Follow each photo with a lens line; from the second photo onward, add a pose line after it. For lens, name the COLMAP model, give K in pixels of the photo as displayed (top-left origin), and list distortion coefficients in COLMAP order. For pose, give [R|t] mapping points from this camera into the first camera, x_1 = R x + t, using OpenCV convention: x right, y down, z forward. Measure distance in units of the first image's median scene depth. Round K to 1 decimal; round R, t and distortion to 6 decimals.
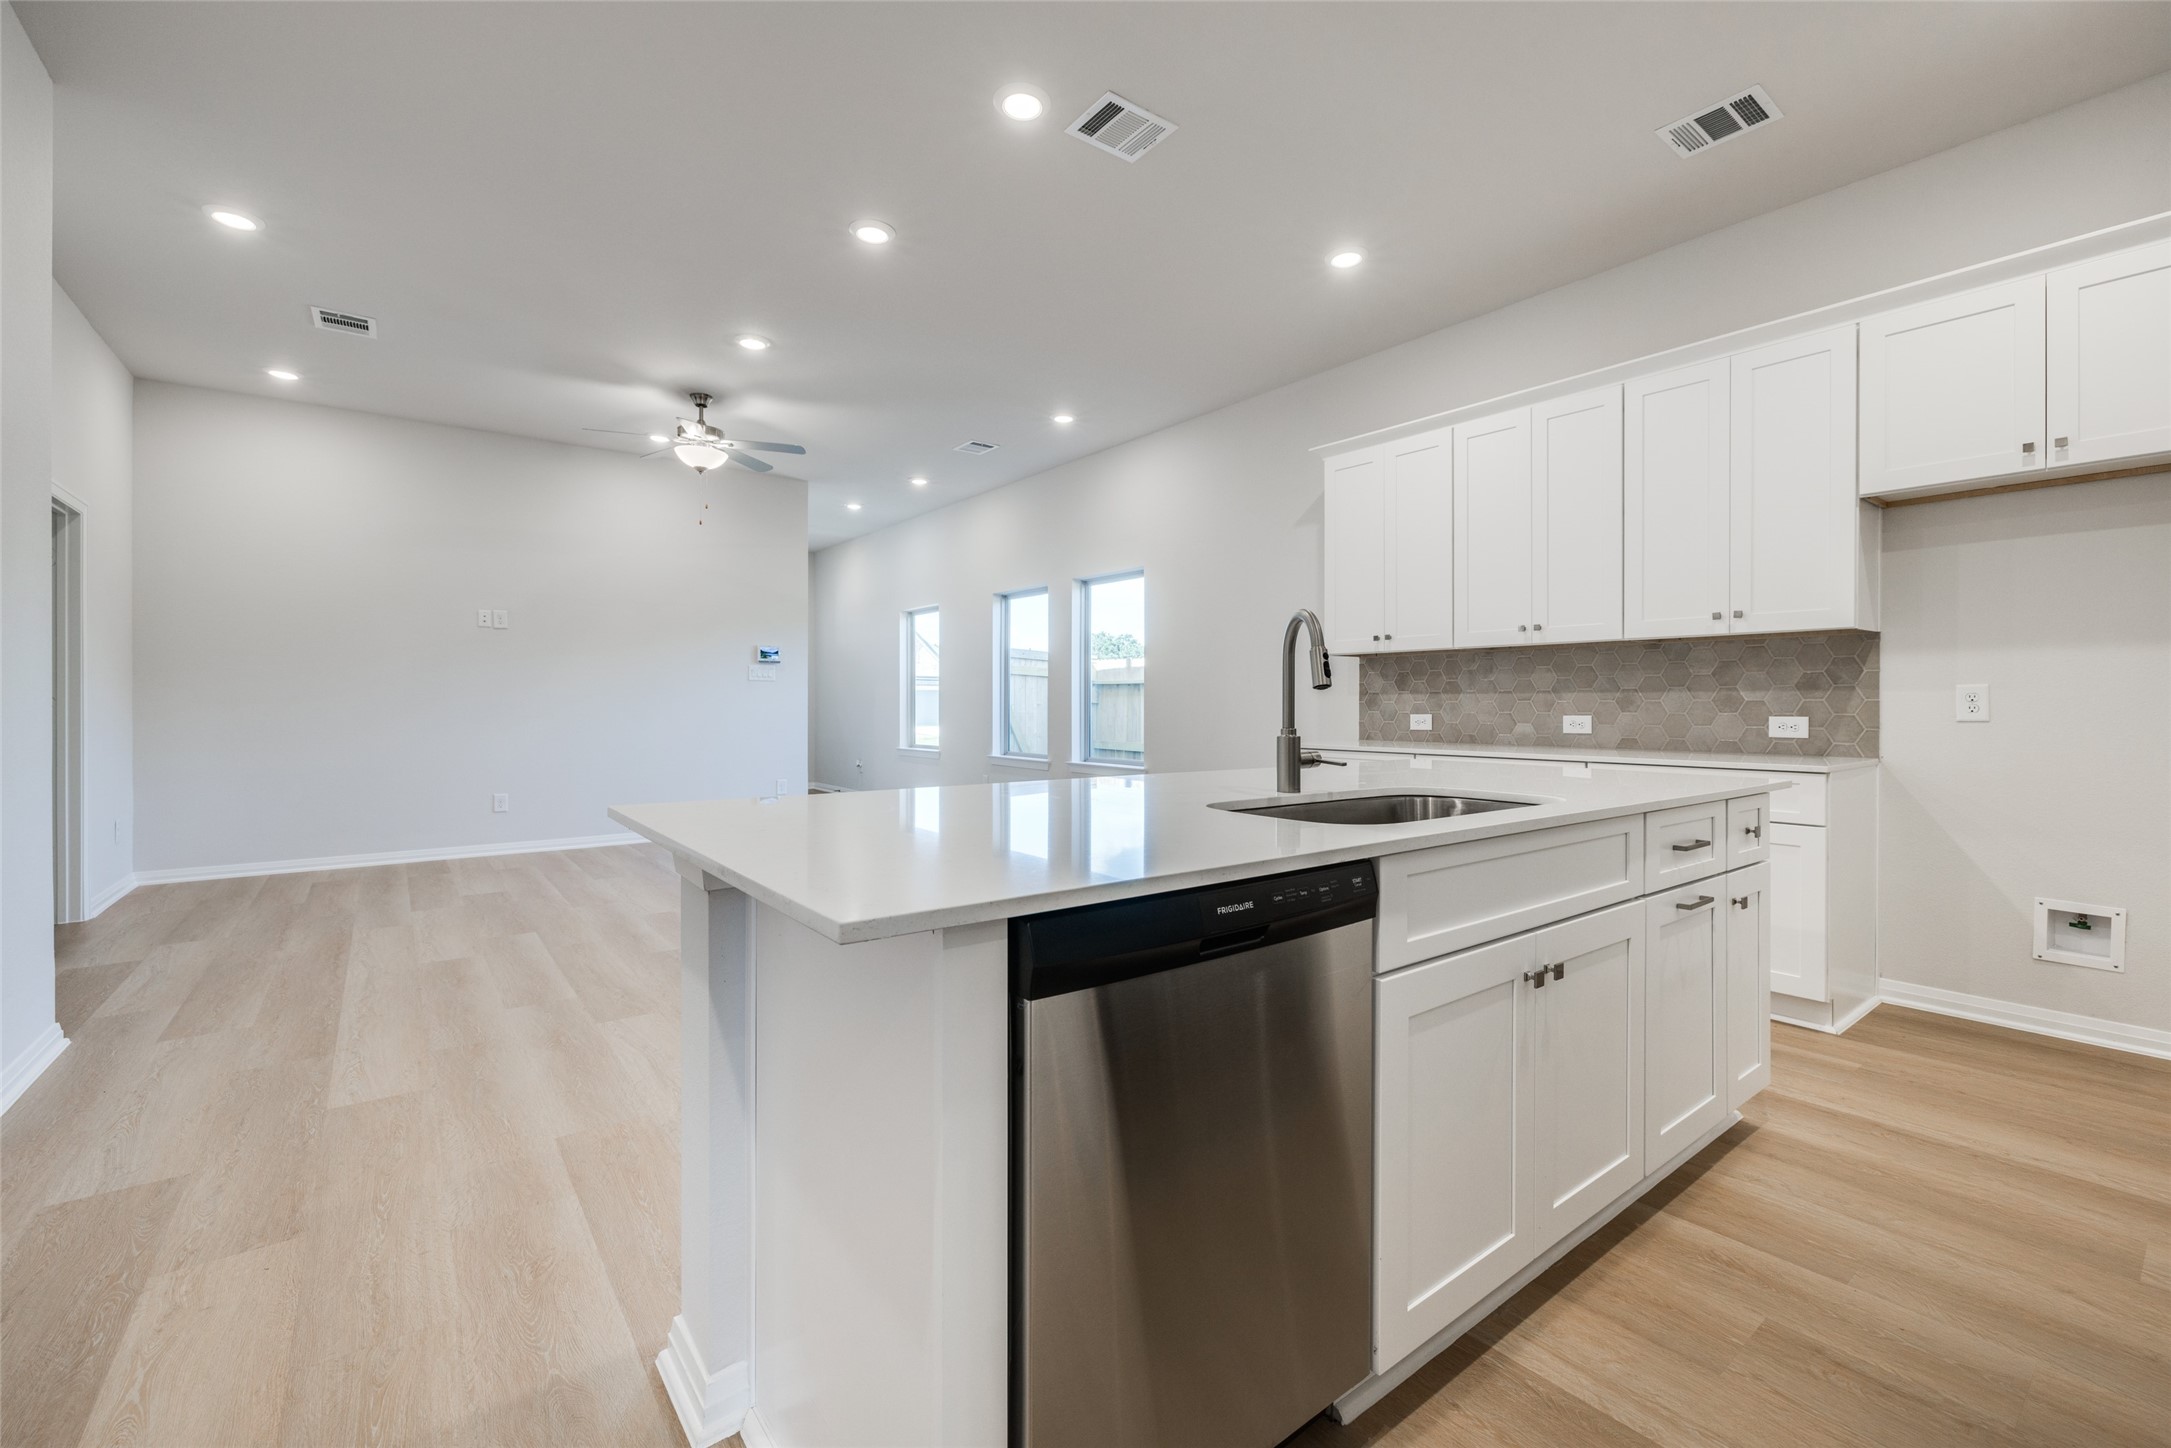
lens RADIAL K [[925.9, 0, 1124.2], [0, 925.9, 706.9], [0, 0, 1]] dist [-0.000718, 0.000045]
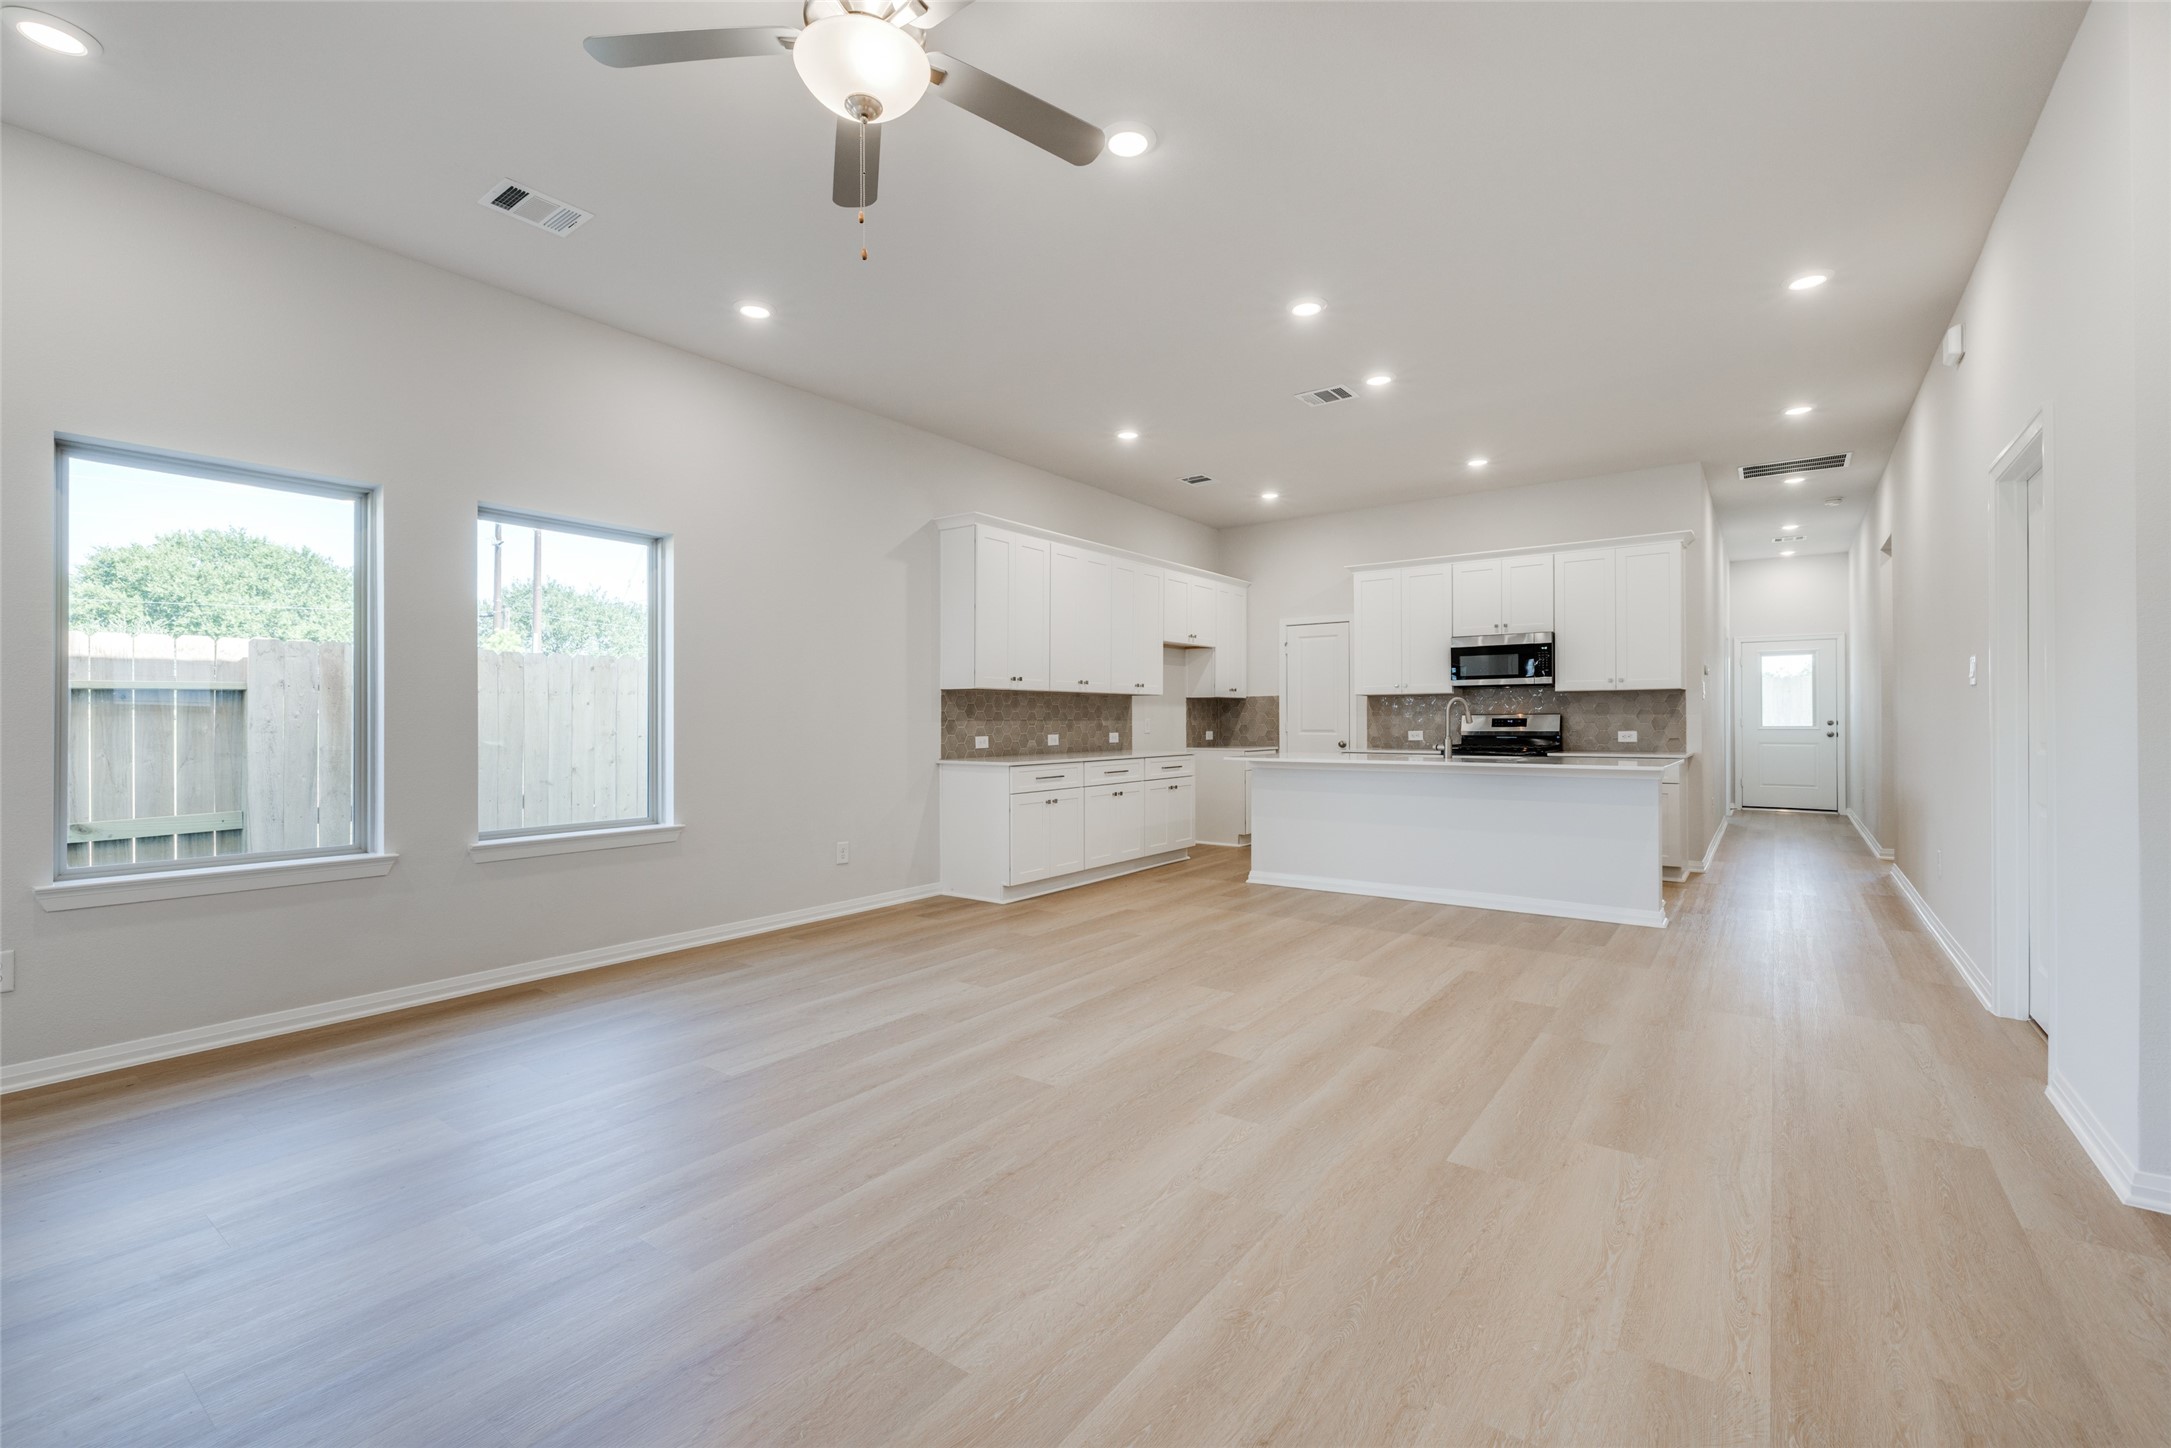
lens RADIAL K [[925.9, 0, 1079.1], [0, 925.9, 712.2], [0, 0, 1]] dist [-0.000718, 0.000045]
pose [[-0.247931, 0.013194, 0.968688, -1.097403], [0.009039, 0.999895, -0.011305, -0.011336], [-0.968736, 0.005953, -0.248024, 1.325679]]
